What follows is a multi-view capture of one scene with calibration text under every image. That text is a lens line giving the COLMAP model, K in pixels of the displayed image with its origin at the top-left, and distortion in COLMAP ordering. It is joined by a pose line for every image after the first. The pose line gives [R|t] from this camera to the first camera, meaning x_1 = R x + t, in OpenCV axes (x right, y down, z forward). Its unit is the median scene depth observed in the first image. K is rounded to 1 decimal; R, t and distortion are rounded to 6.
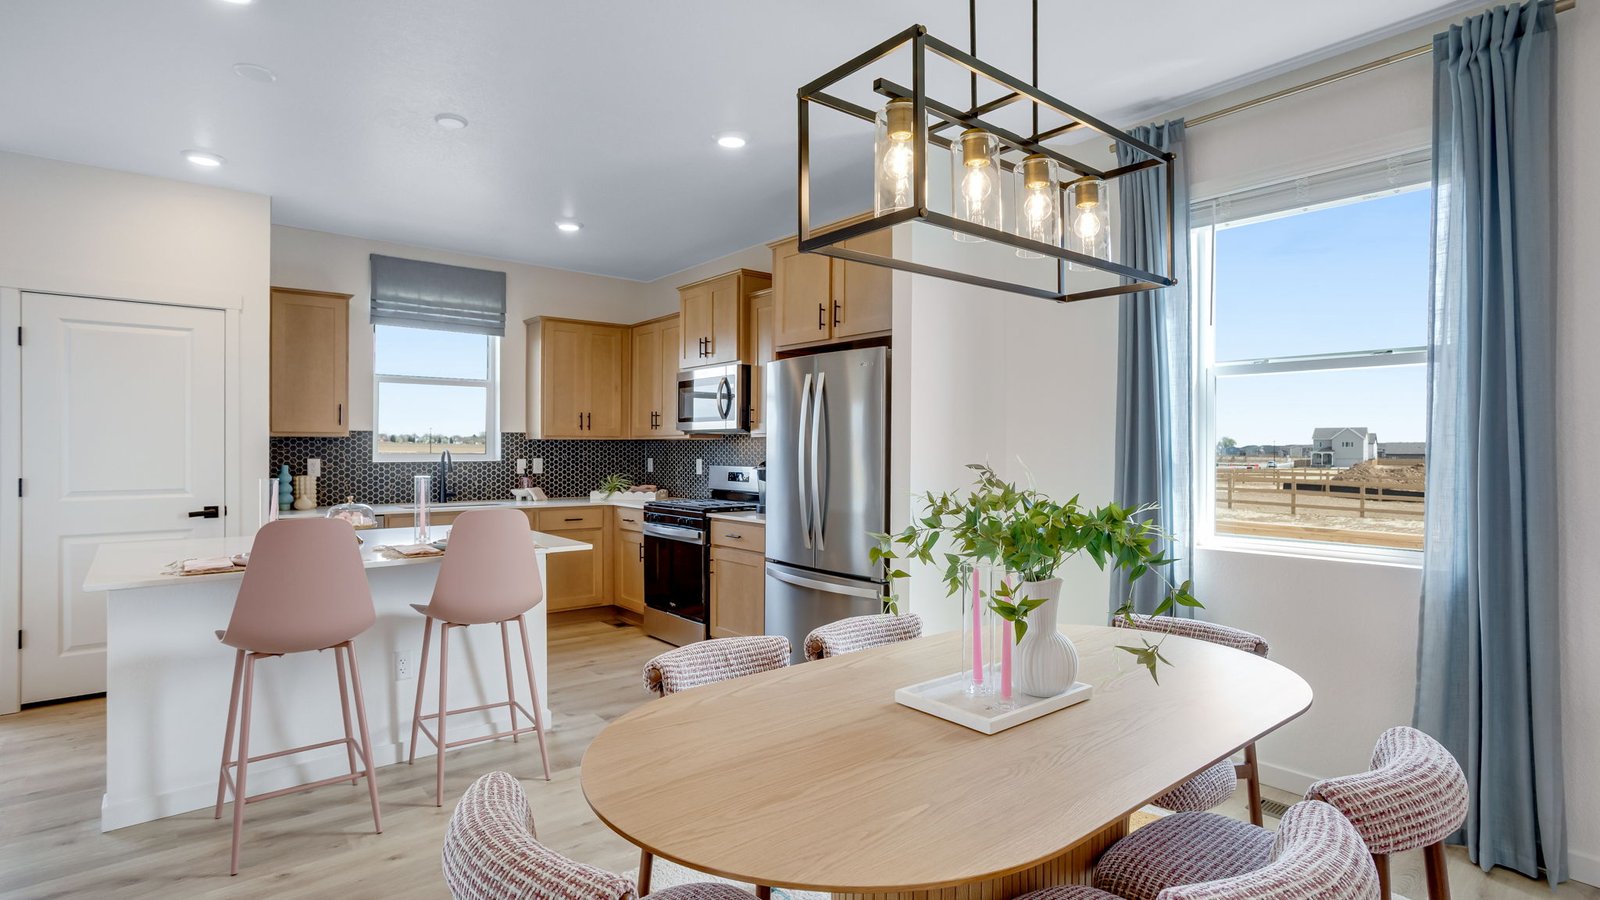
lens RADIAL K [[797.2, 0, 792.3], [0, 797.2, 460.7], [0, 0, 1]] dist [-0.009292, -0.000022]
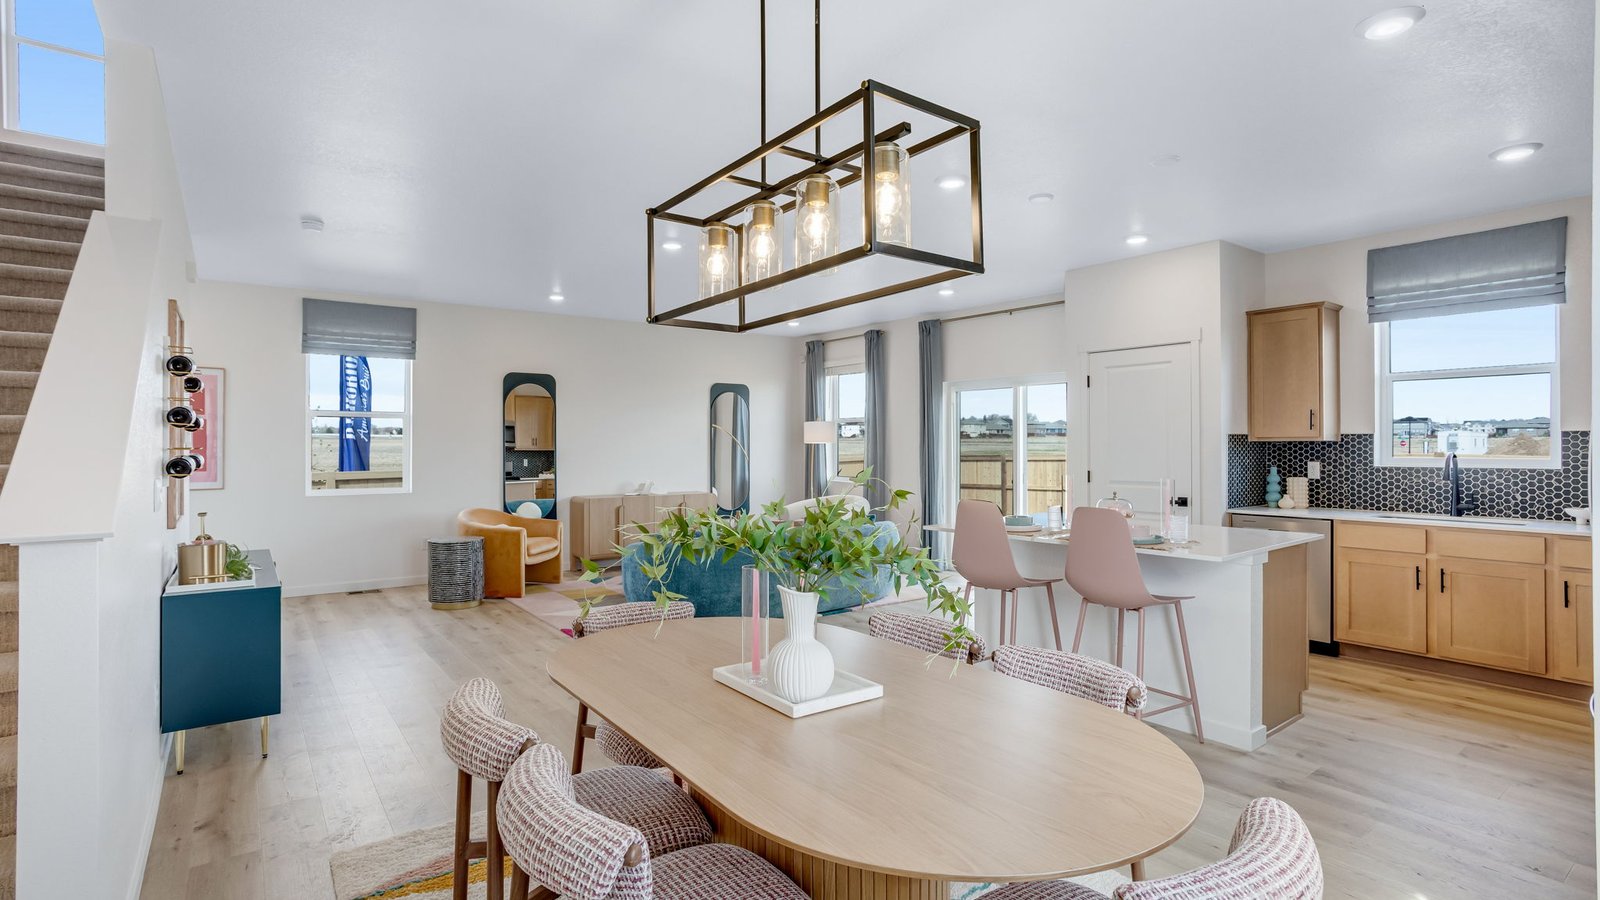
lens RADIAL K [[797.2, 0, 786.7], [0, 797.2, 439.7], [0, 0, 1]] dist [-0.009292, -0.000022]
pose [[-0.048194, -0.011872, -0.998767, 0.464348], [-0.015870, 0.999812, -0.011118, -0.008543], [0.998712, 0.015314, -0.048374, 0.345599]]
